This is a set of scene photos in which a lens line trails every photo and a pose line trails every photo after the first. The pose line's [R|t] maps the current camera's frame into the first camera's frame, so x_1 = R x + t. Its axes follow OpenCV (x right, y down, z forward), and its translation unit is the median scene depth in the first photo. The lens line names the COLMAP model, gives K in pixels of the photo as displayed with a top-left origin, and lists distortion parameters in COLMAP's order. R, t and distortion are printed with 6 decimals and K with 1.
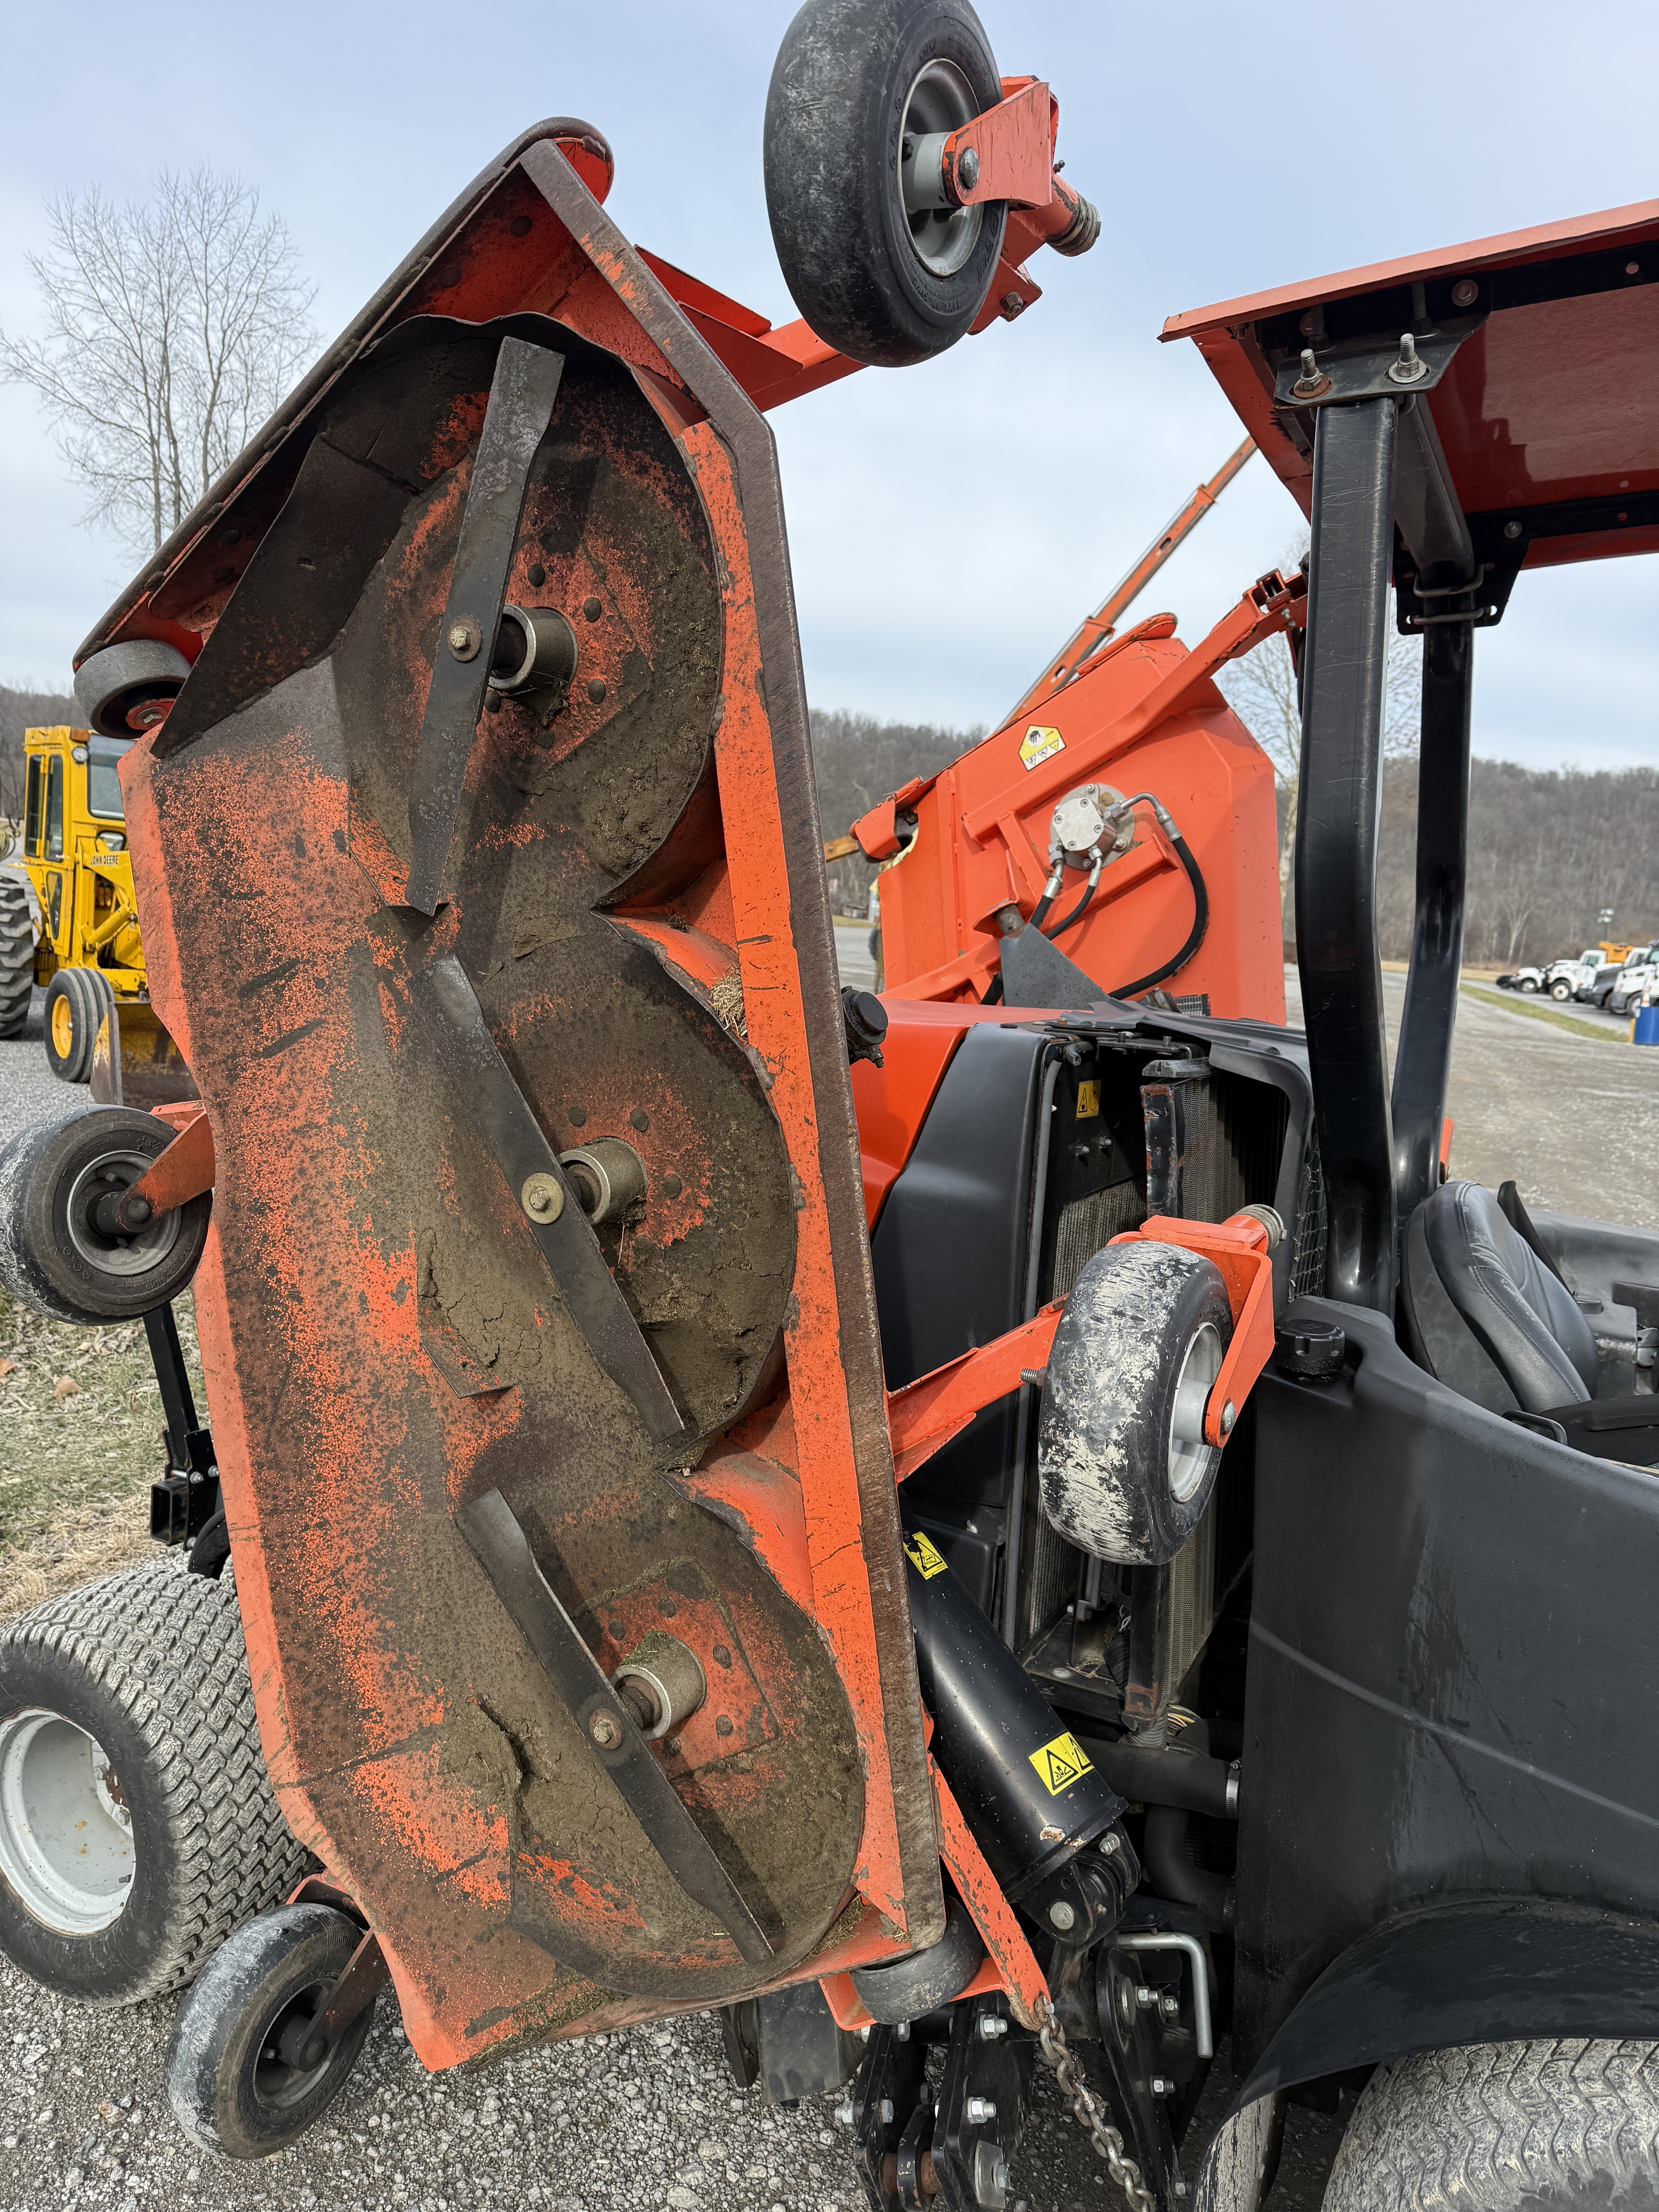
lens RADIAL K [[1569.5, 0, 846.9], [0, 1569.5, 1118.5], [0, 0, 1]] dist [0.050125, -0.026328]
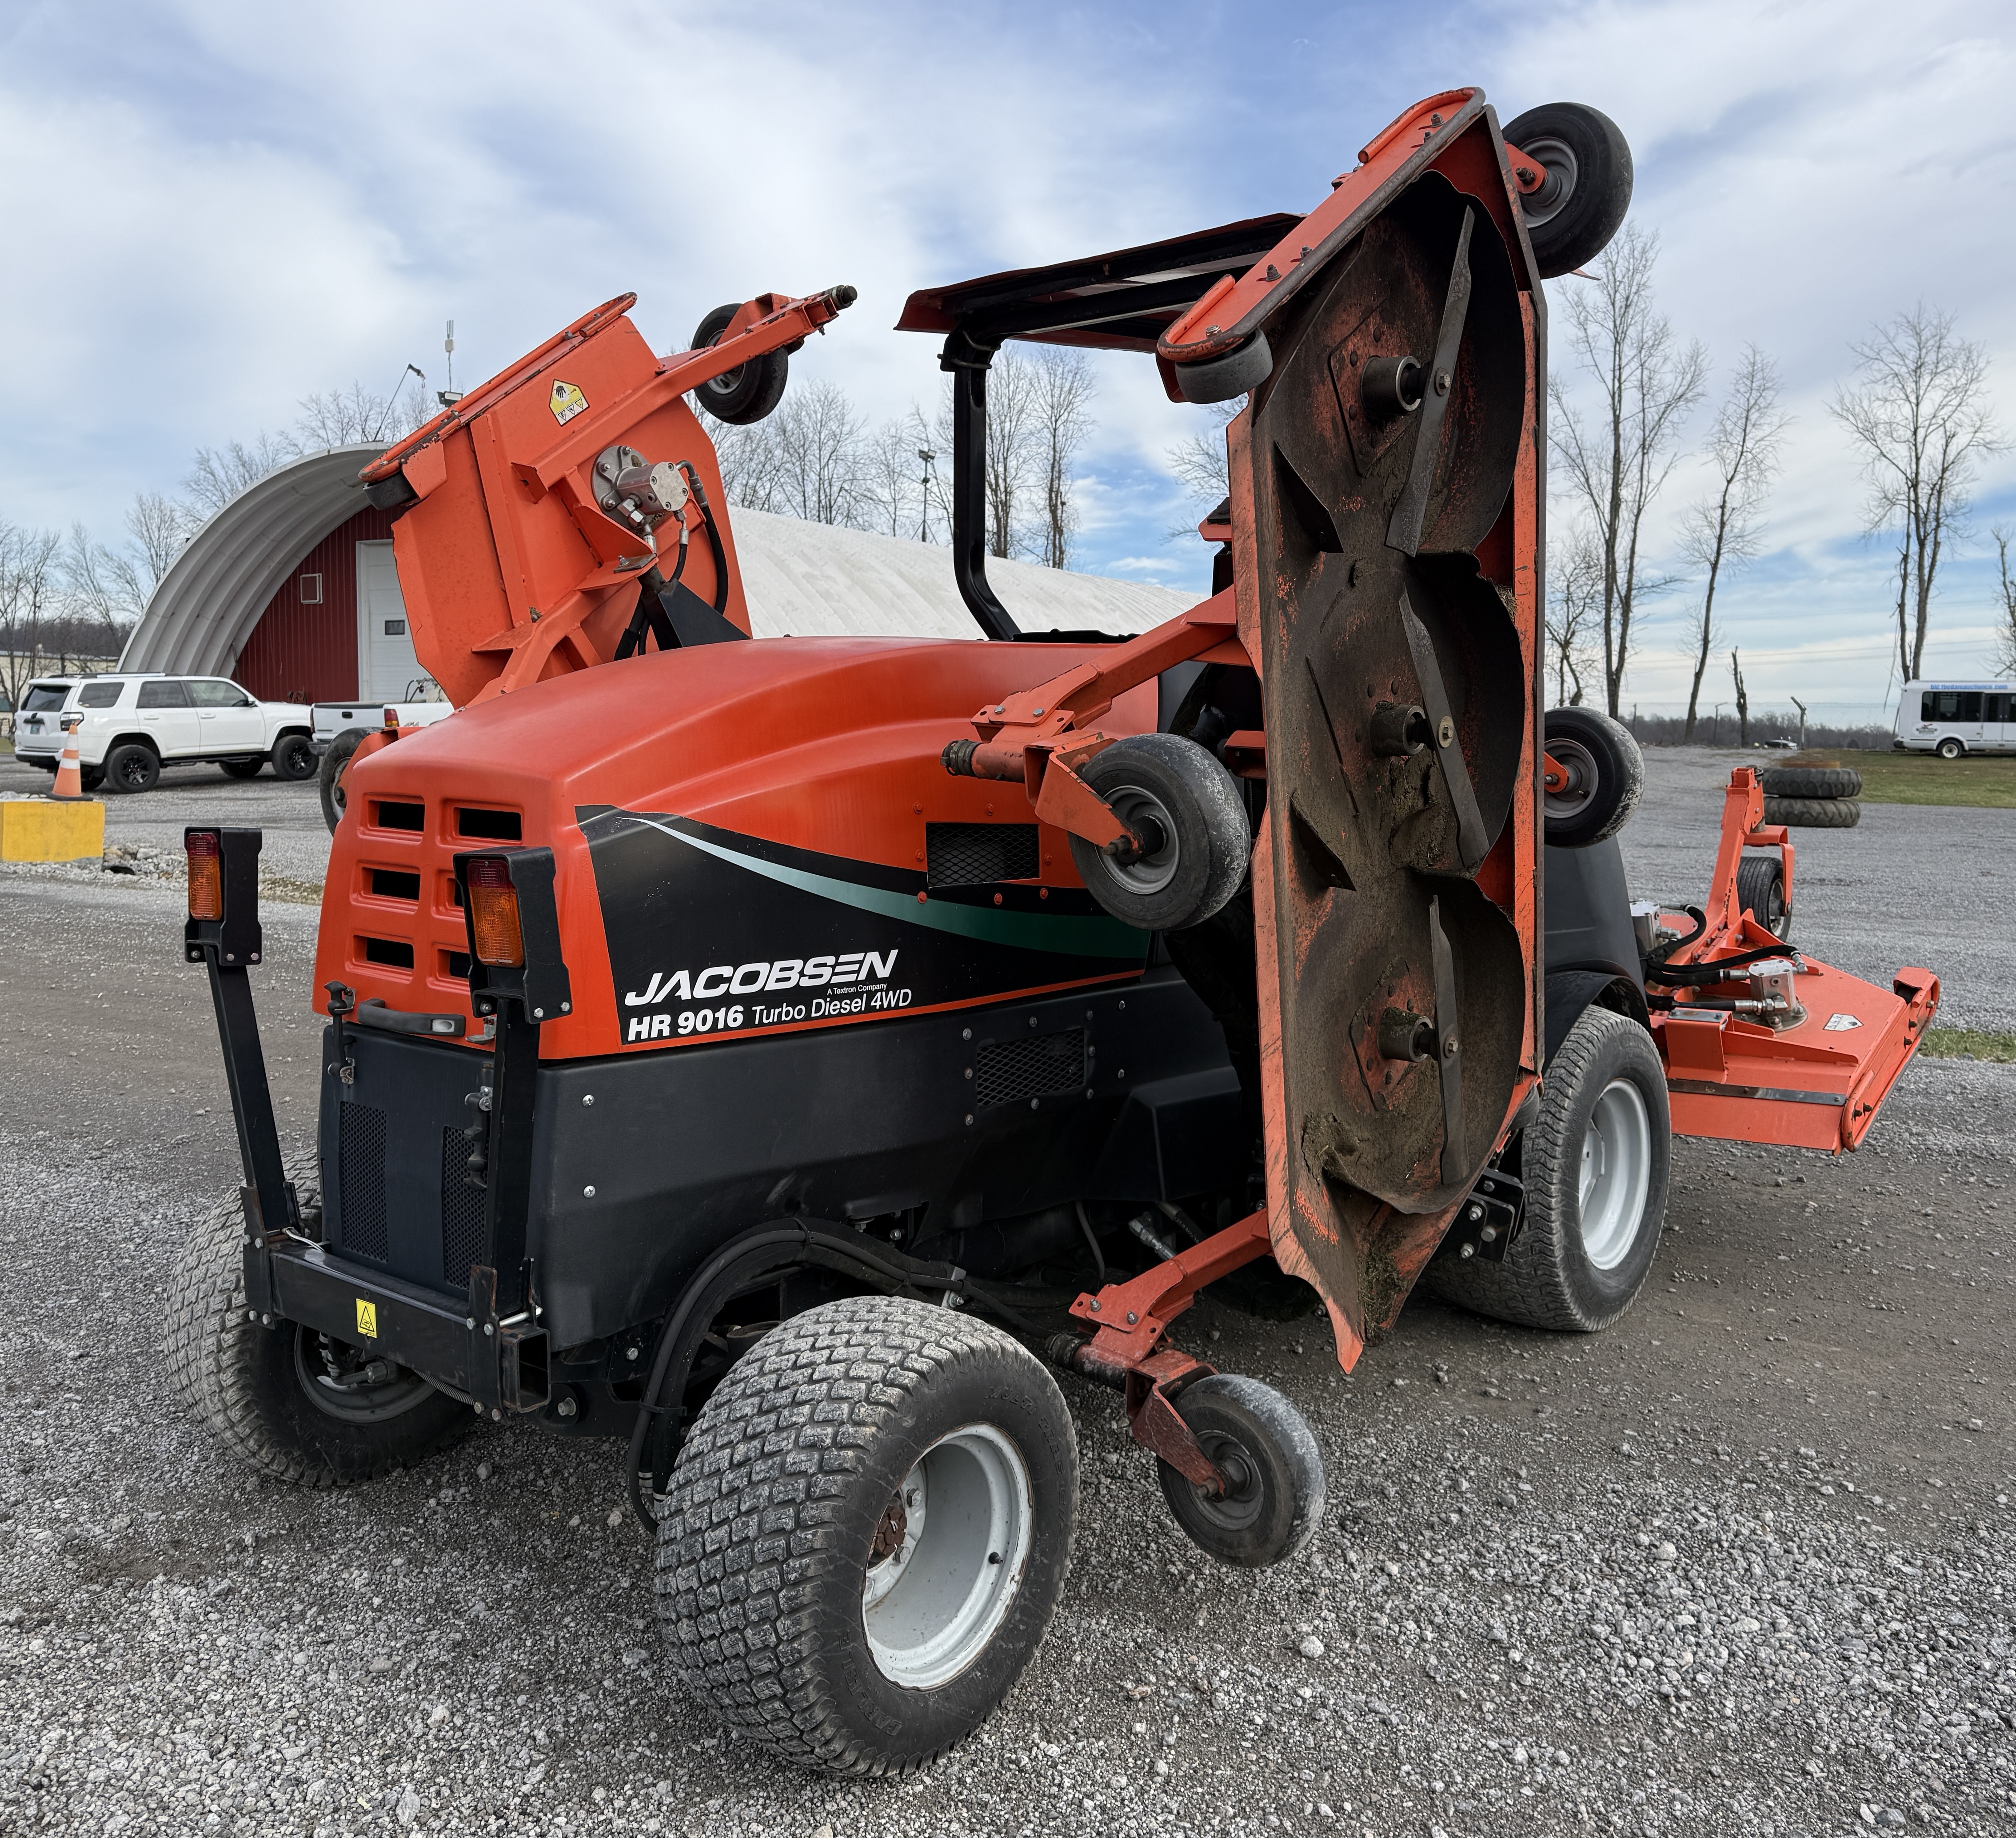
lens RADIAL K [[1807.9, 0, 1100.6], [0, 1807.9, 915.7], [0, 0, 1]] dist [0.076499, -0.079572]
pose [[0.185008, -0.176327, 0.966789, -1.852992], [0.137191, 0.978773, 0.152259, -0.085441], [-0.973114, 0.104466, 0.205271, 0.855246]]
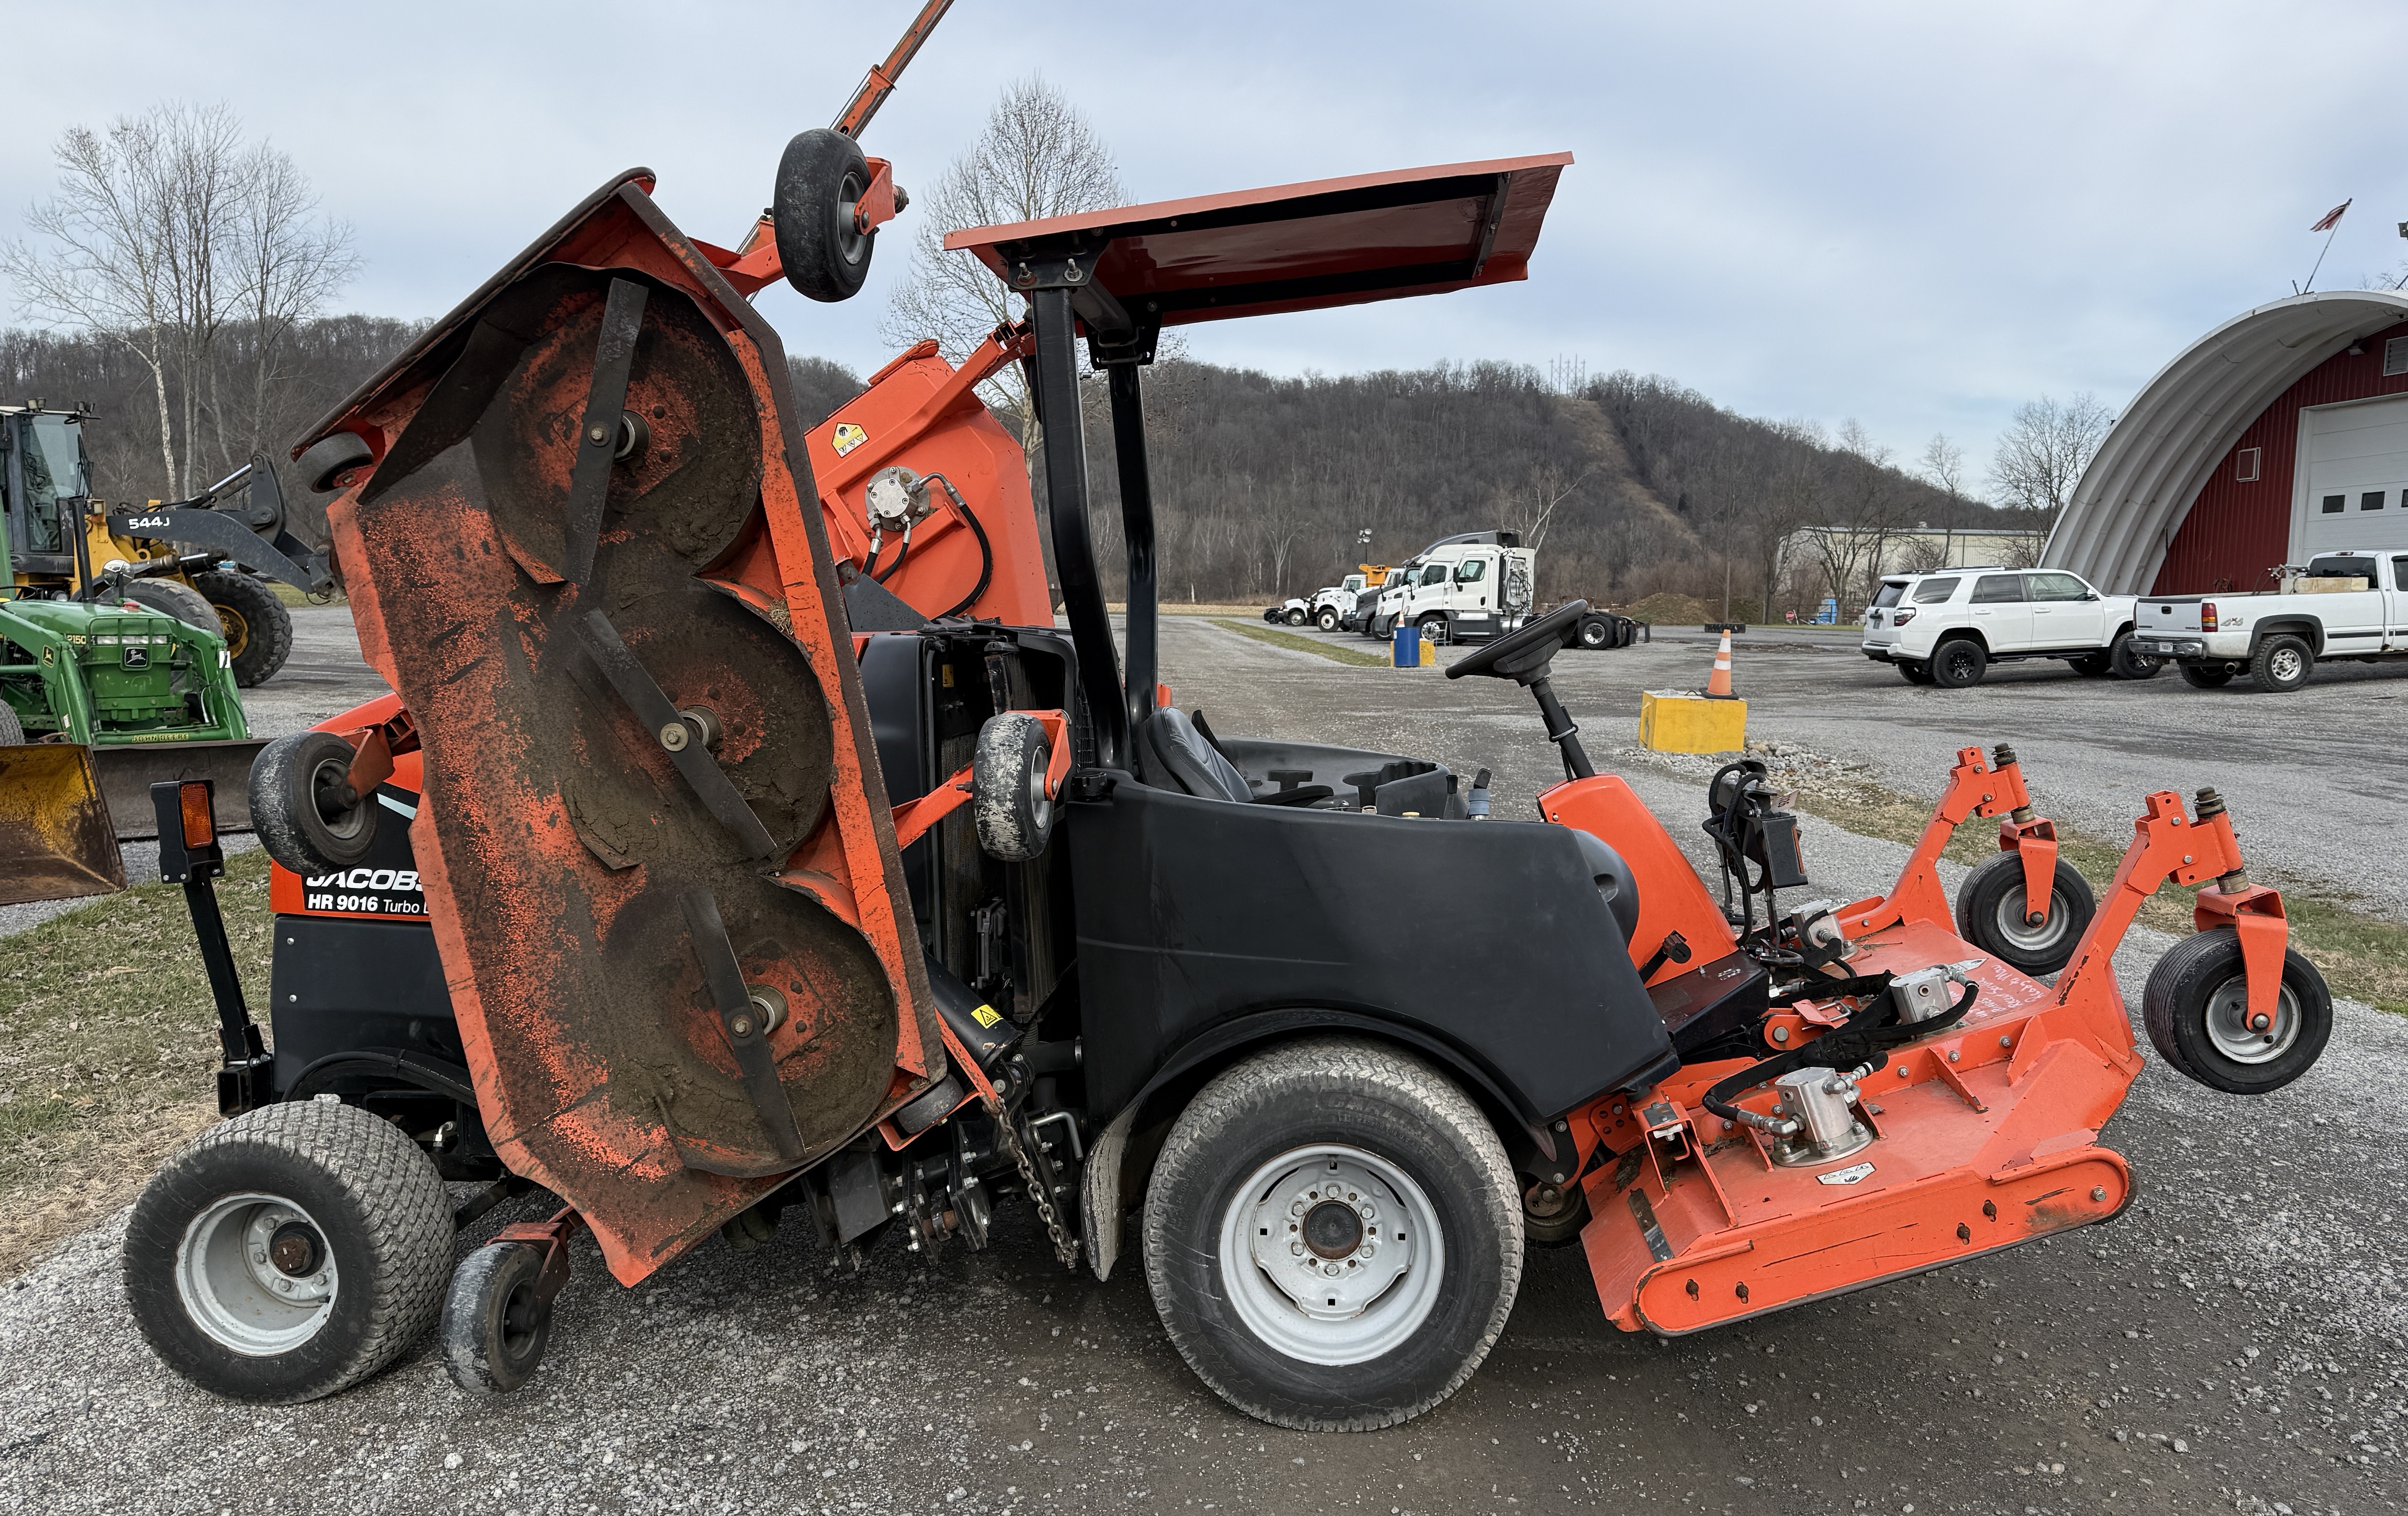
lens RADIAL K [[1970.3, 0, 1274.4], [0, 1970.3, 822.0], [0, 0, 1]] dist [0.083002, -0.124623]
pose [[0.922194, -0.117682, 0.368386, -0.358192], [0.117770, 0.992790, 0.022332, 0.156455], [-0.368358, 0.022790, 0.929405, -1.208242]]
